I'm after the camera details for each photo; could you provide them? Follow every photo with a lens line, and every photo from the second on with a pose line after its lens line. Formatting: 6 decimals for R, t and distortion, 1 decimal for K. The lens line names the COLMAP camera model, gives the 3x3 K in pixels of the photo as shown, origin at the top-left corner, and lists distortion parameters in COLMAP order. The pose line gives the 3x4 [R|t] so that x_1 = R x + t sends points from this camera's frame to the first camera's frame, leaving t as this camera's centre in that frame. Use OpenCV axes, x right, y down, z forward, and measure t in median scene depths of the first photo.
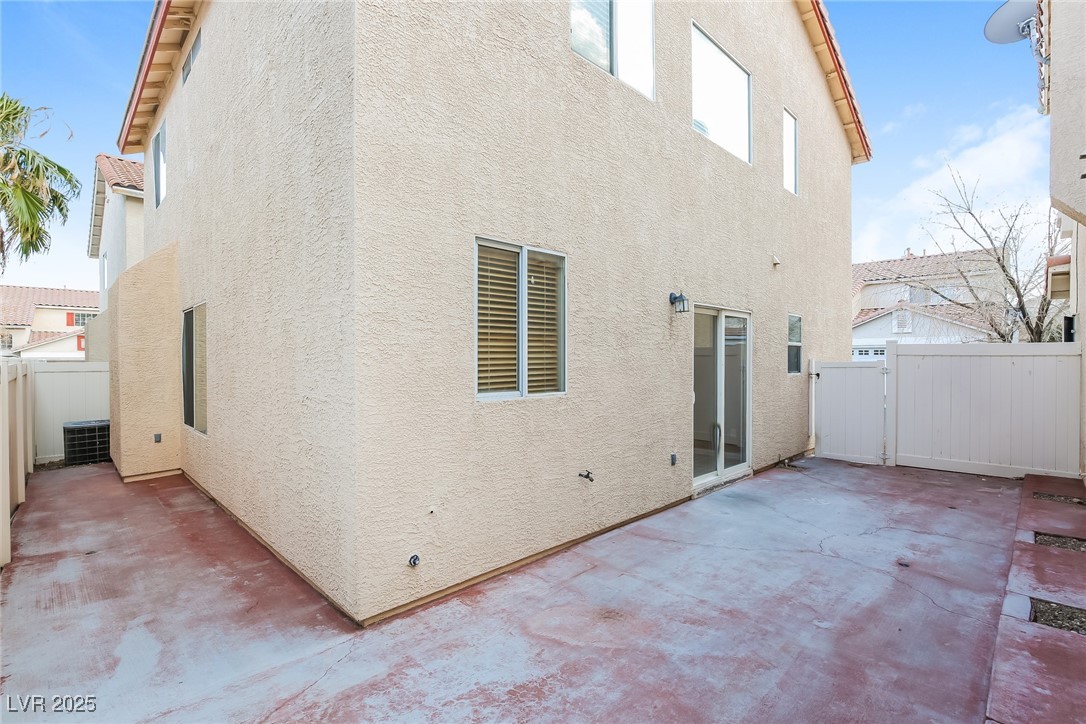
lens RADIAL K [[497.9, 0, 541.5], [0, 497.9, 365.4], [0, 0, 1]] dist [-0.015161, 0.001758]
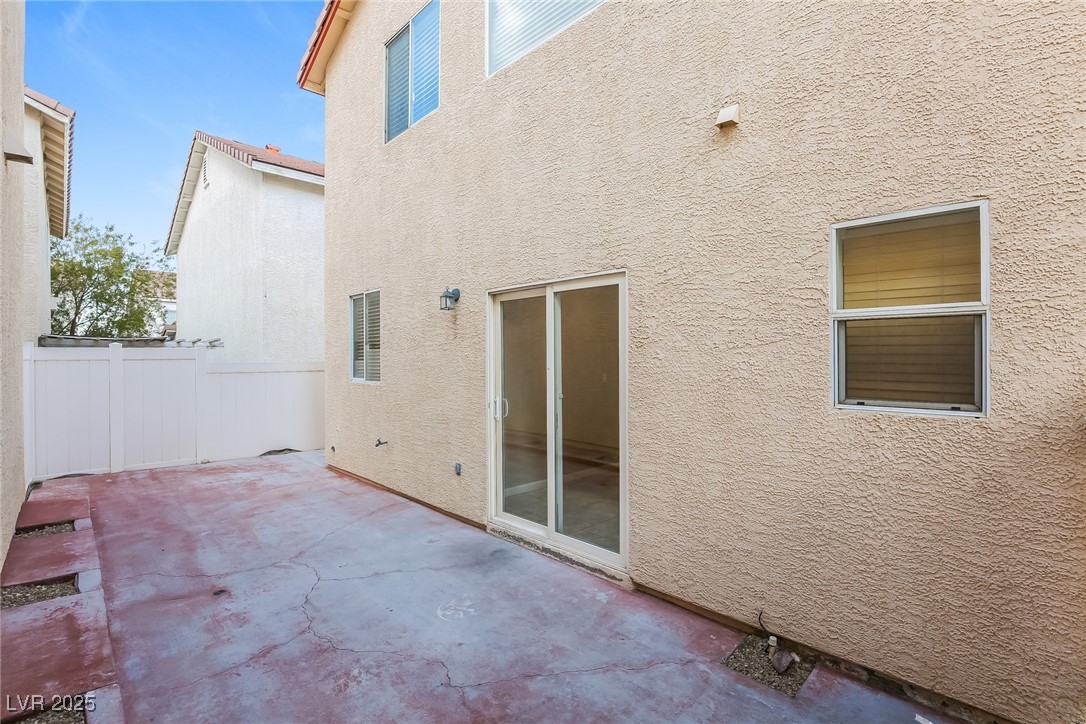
lens RADIAL K [[497.9, 0, 542.0], [0, 497.9, 357.8], [0, 0, 1]] dist [-0.015161, 0.001758]
pose [[-0.005322, 0.002462, -0.999983, 1.642453], [-0.002946, 0.999993, 0.002478, -0.026916], [0.999982, 0.002959, -0.005315, 1.604238]]
